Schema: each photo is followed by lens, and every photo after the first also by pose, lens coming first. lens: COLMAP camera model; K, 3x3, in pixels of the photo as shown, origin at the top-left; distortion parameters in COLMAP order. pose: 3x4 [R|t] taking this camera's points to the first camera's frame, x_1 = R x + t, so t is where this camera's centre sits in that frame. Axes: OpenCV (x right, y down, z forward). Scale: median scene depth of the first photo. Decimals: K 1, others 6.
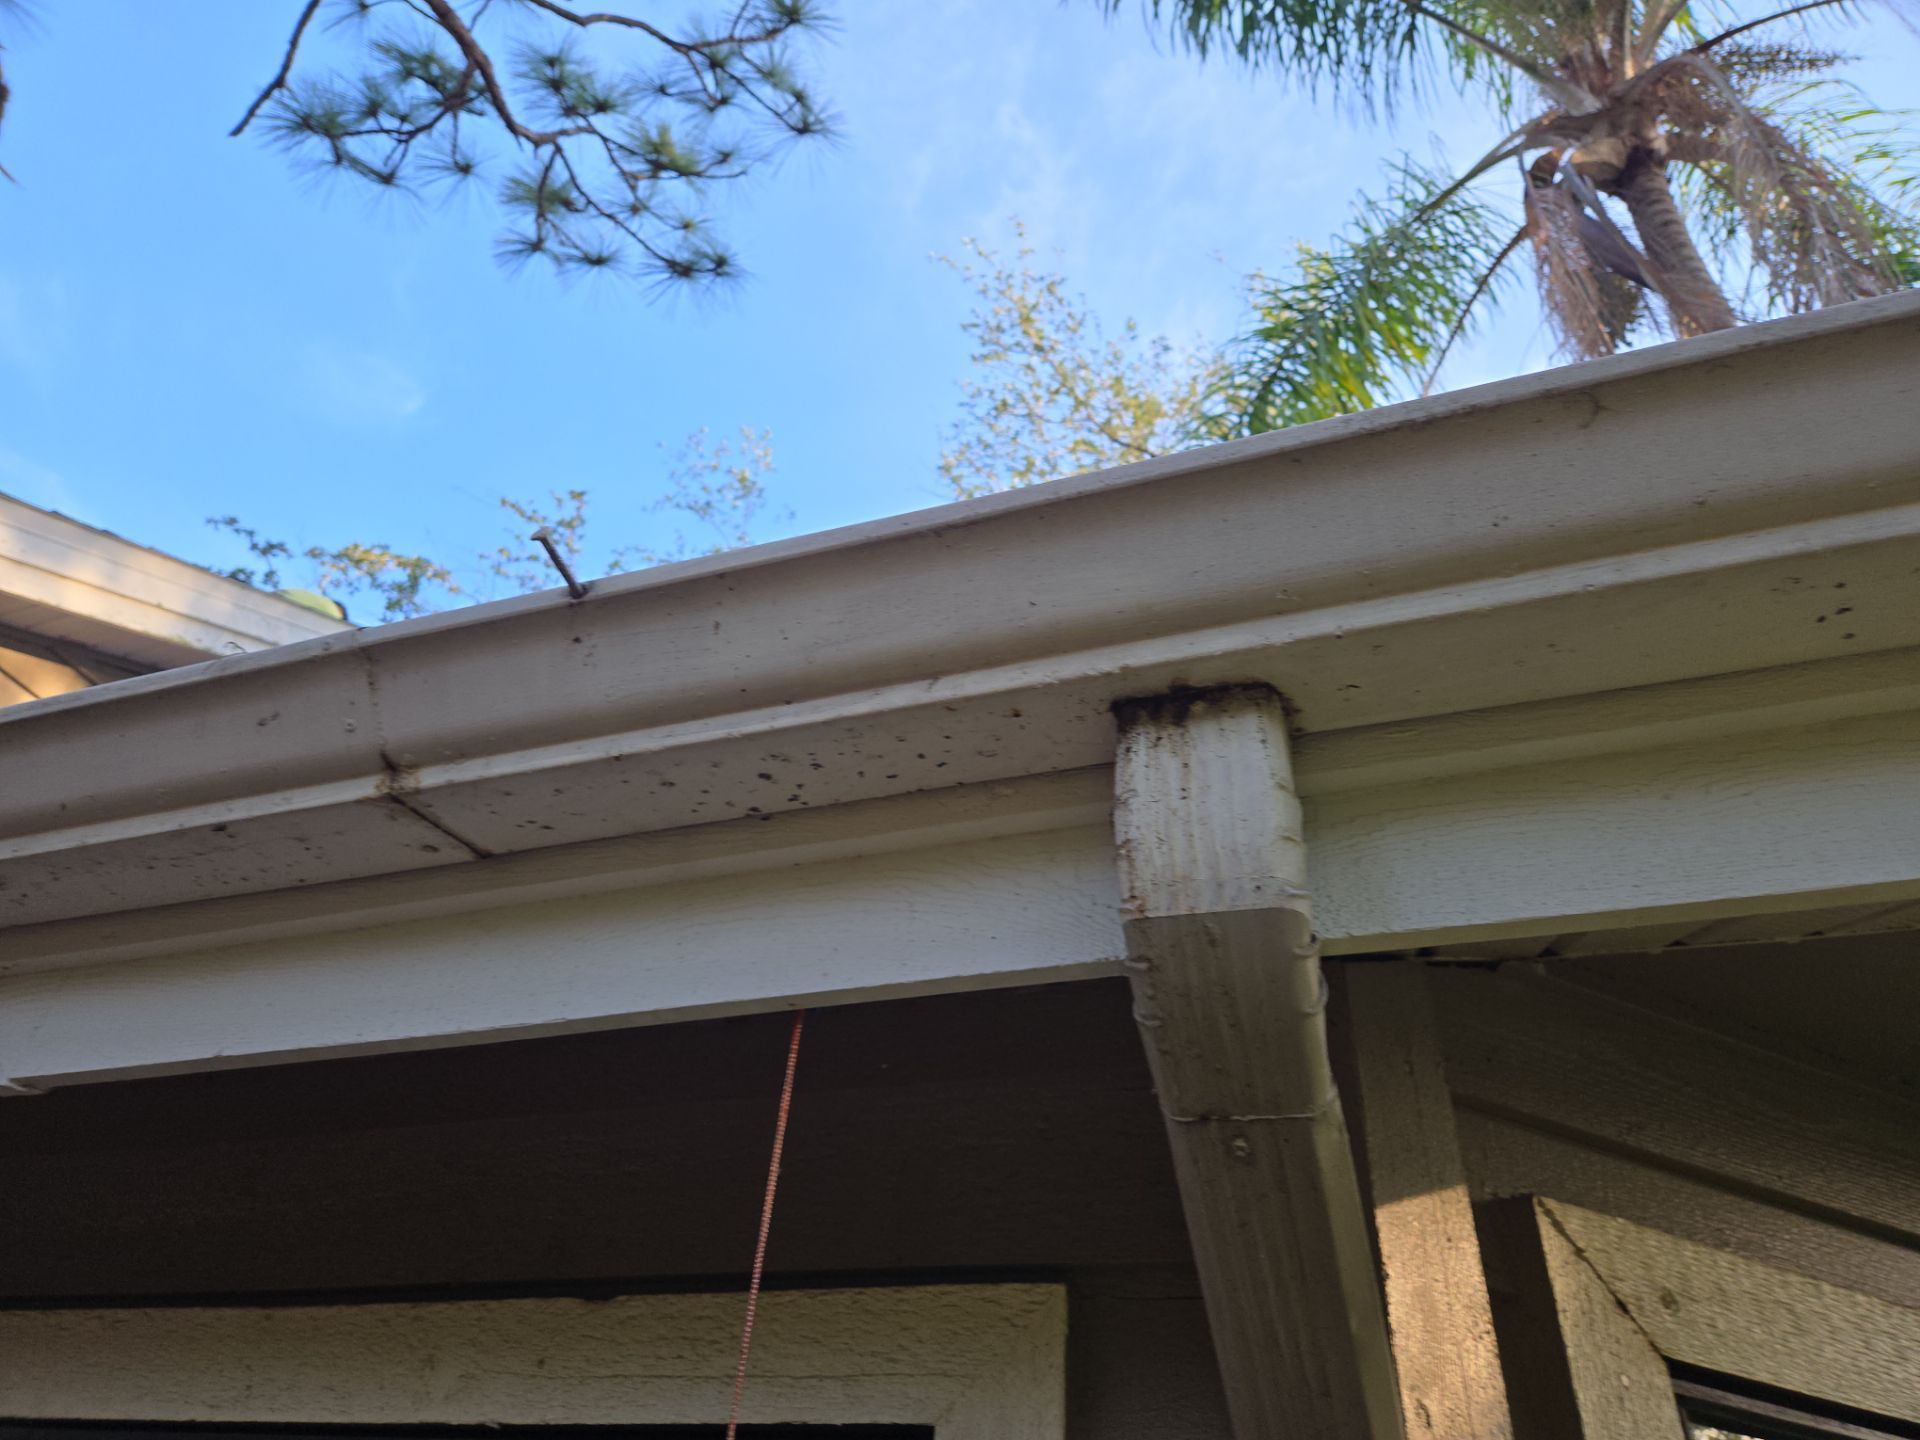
lens RADIAL K [[1295.6, 0, 960.9], [0, 1295.6, 738.6], [0, 0, 1]] dist [0.060799, -0.043483]
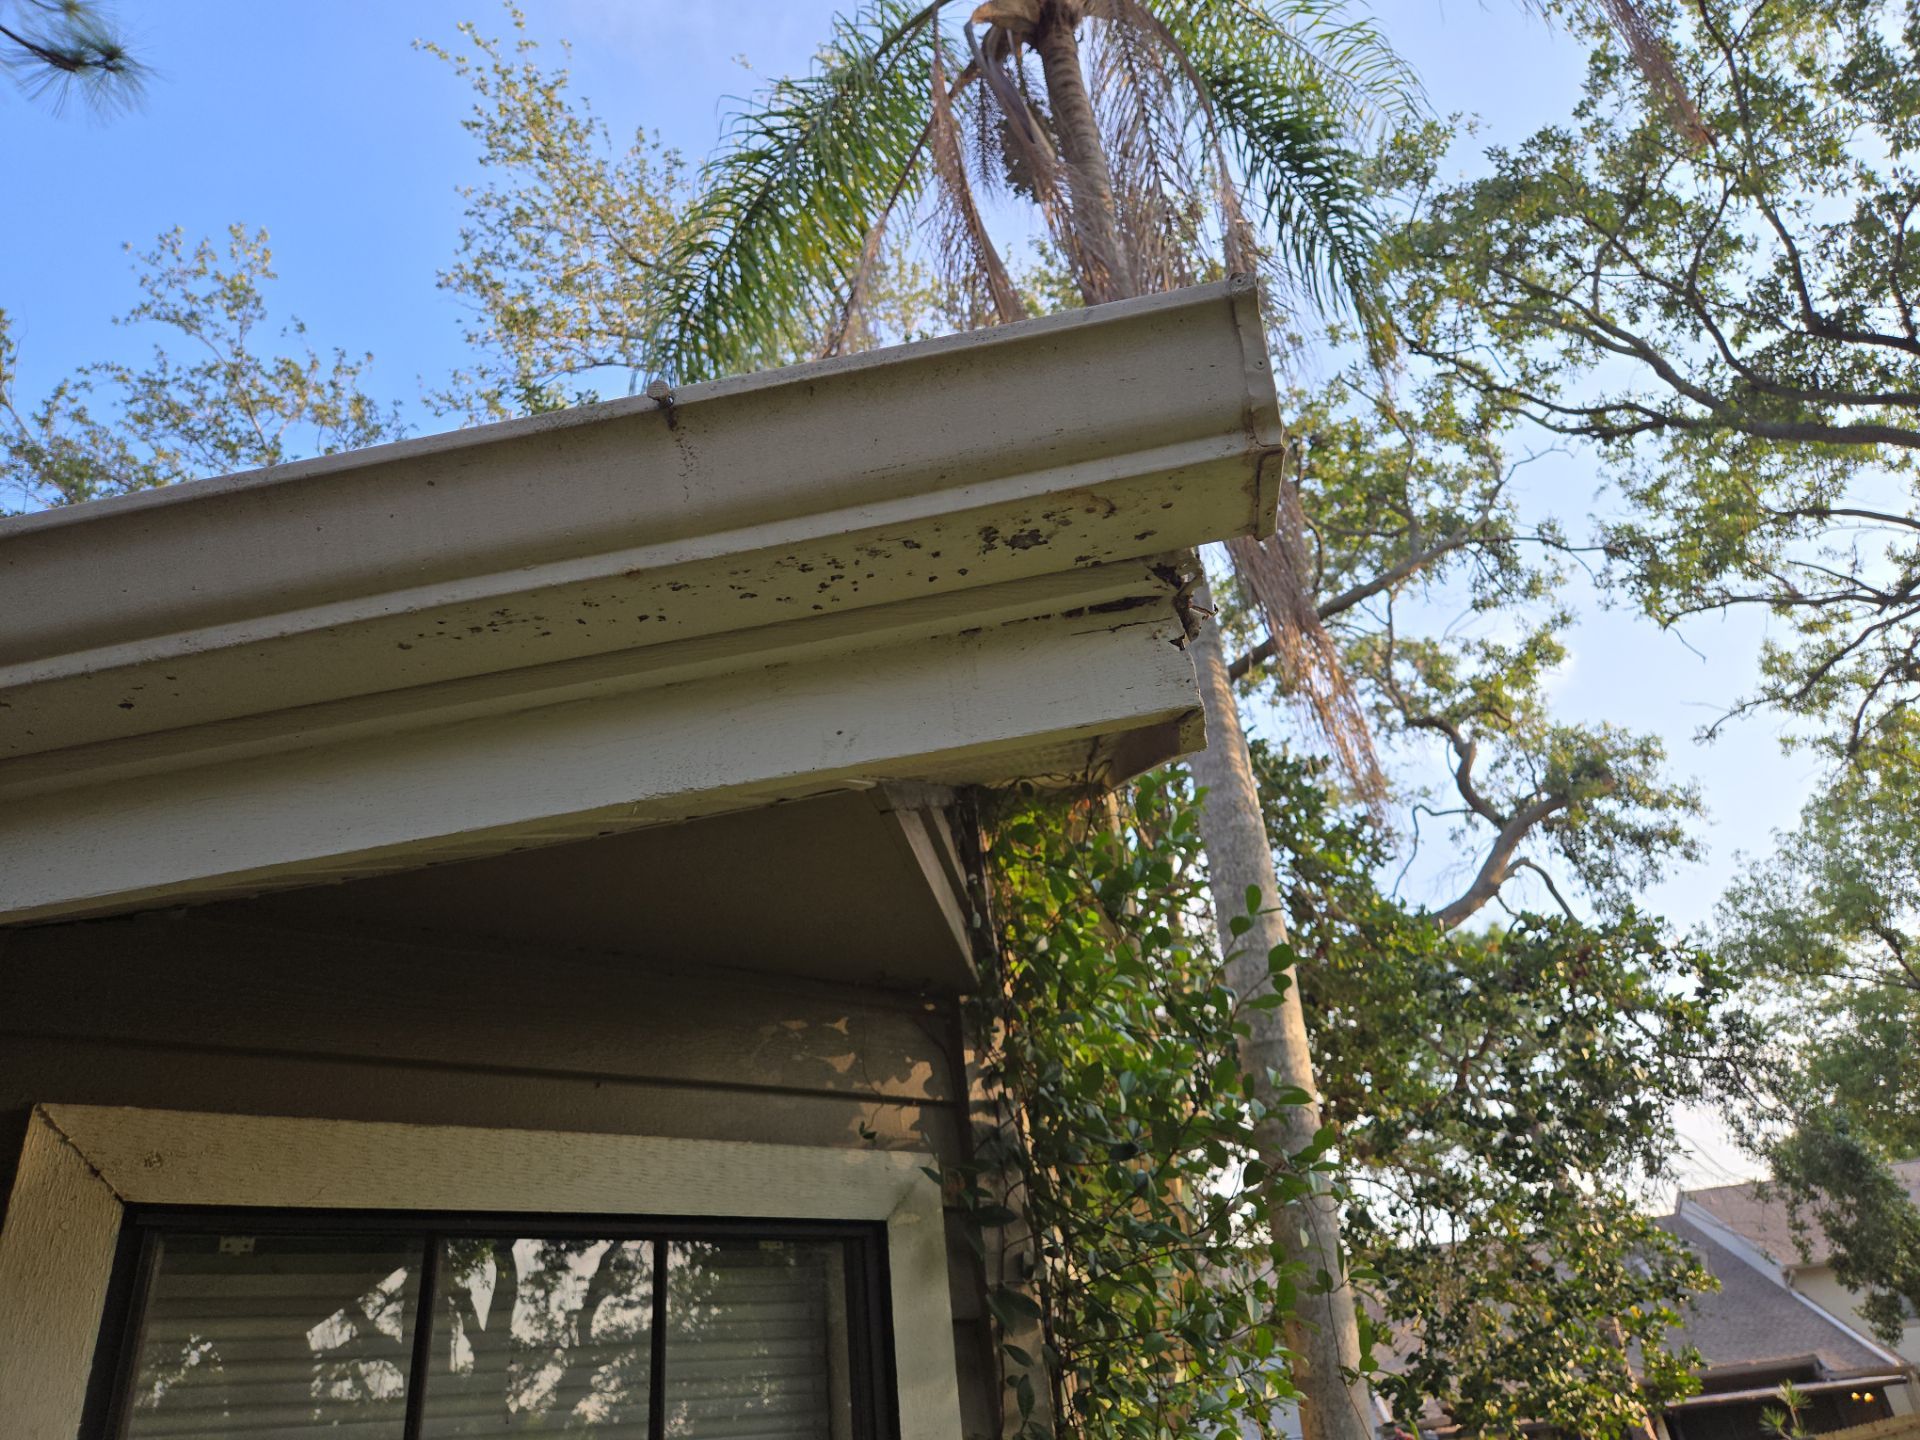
lens RADIAL K [[1295.6, 0, 969.7], [0, 1295.6, 727.1], [0, 0, 1]] dist [0.060799, -0.043483]
pose [[0.972556, -0.061879, 0.224291, 0.172274], [0.027801, 0.987986, 0.152020, -0.035000], [-0.231003, -0.141613, 0.962592, -0.077609]]
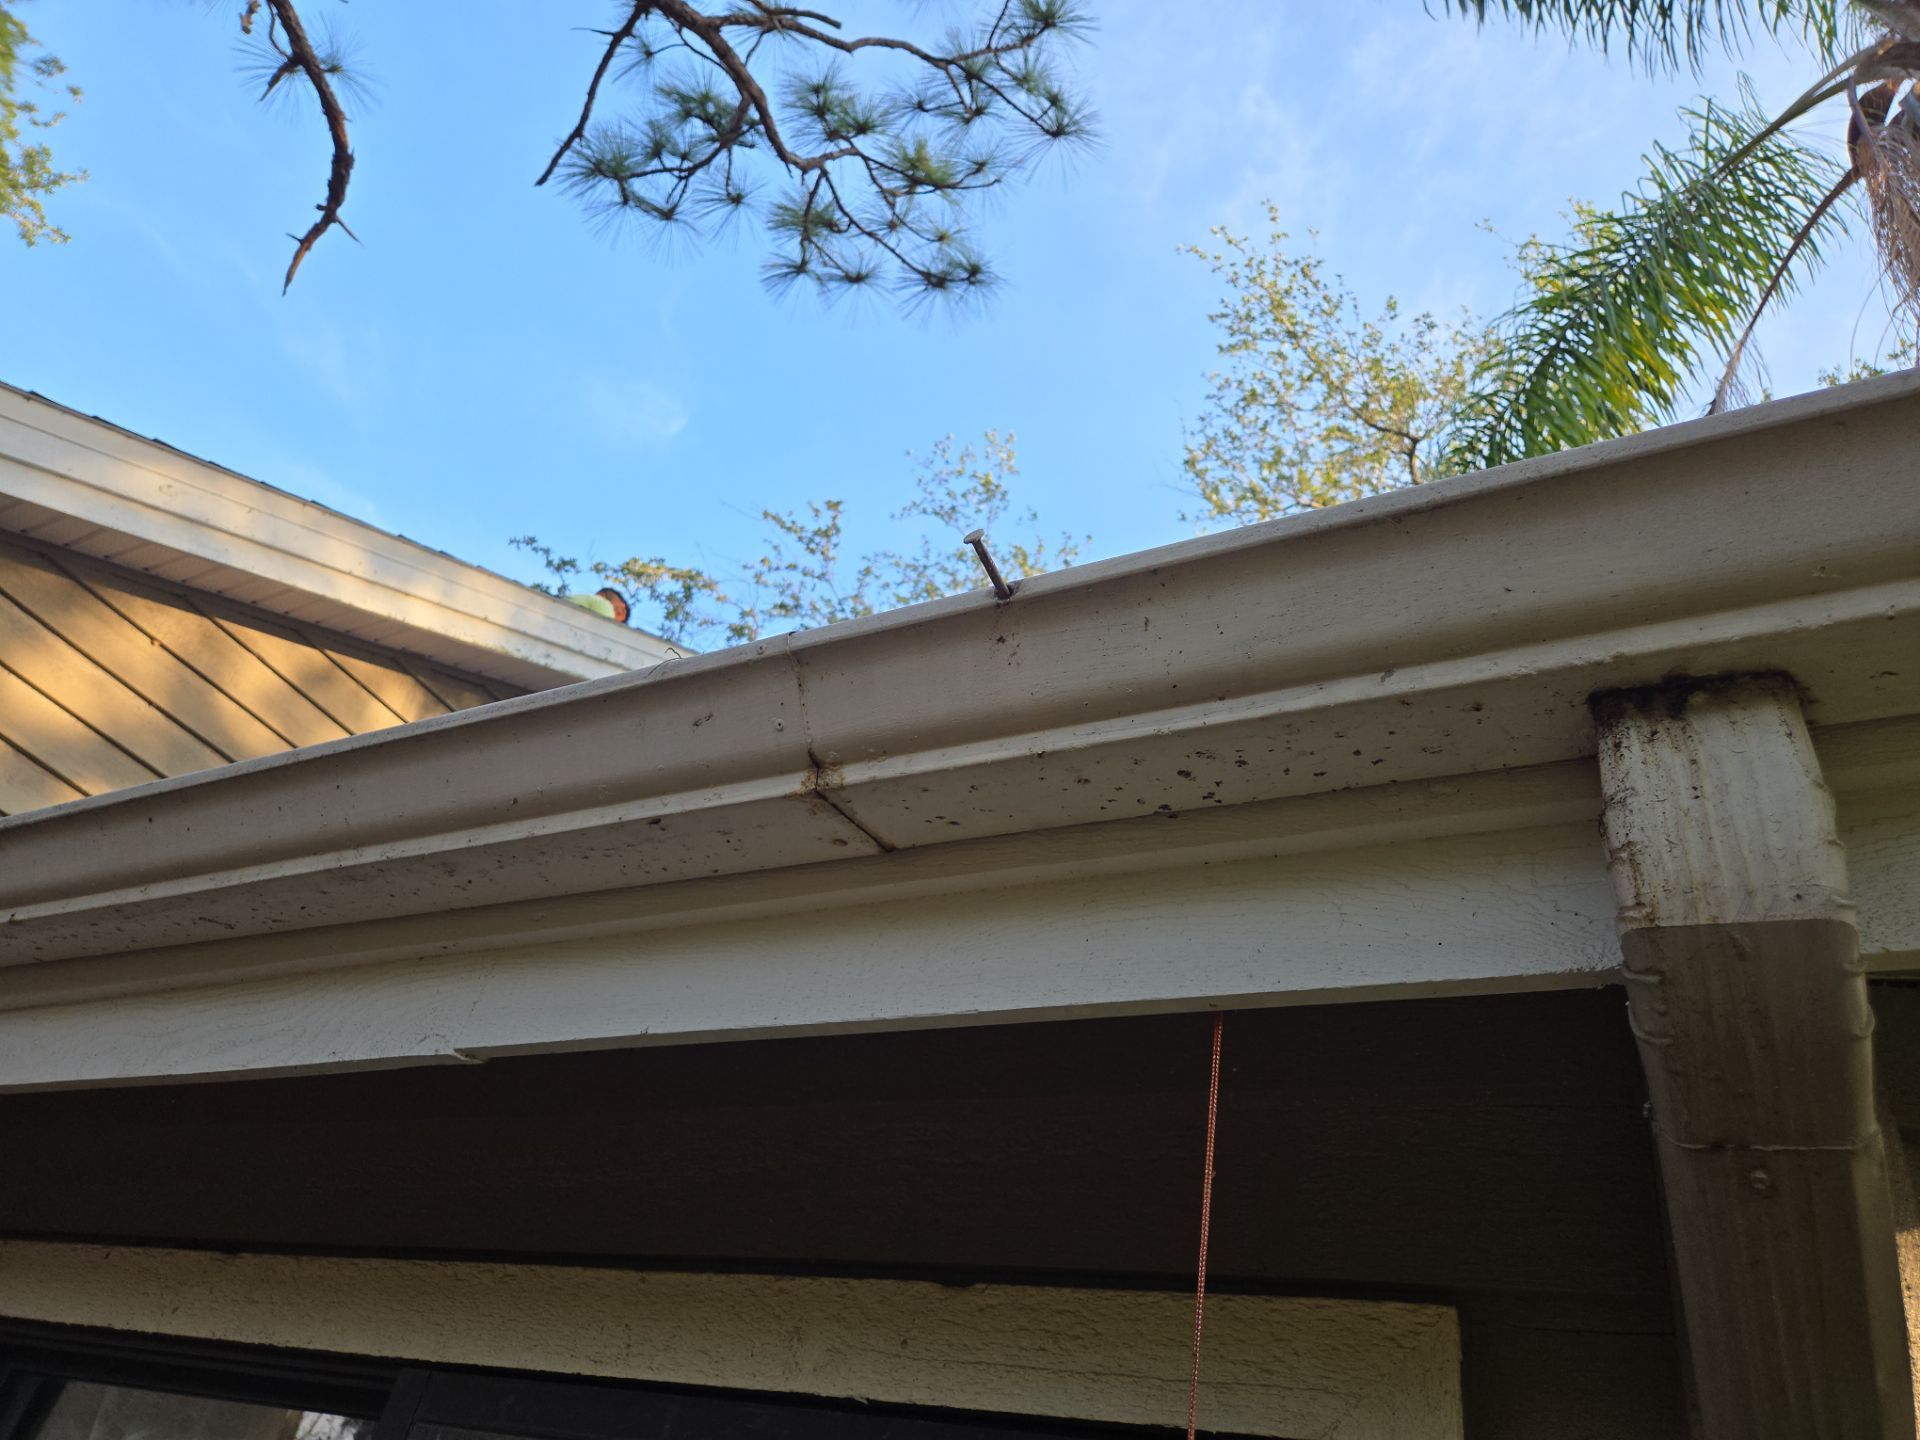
lens RADIAL K [[1295.6, 0, 958.9], [0, 1295.6, 733.9], [0, 0, 1]] dist [0.060799, -0.043483]
pose [[0.984818, -0.005312, -0.173510, -0.023428], [0.004708, 0.999981, -0.003892, 0.000286], [0.173527, 0.003016, 0.984824, -0.001187]]
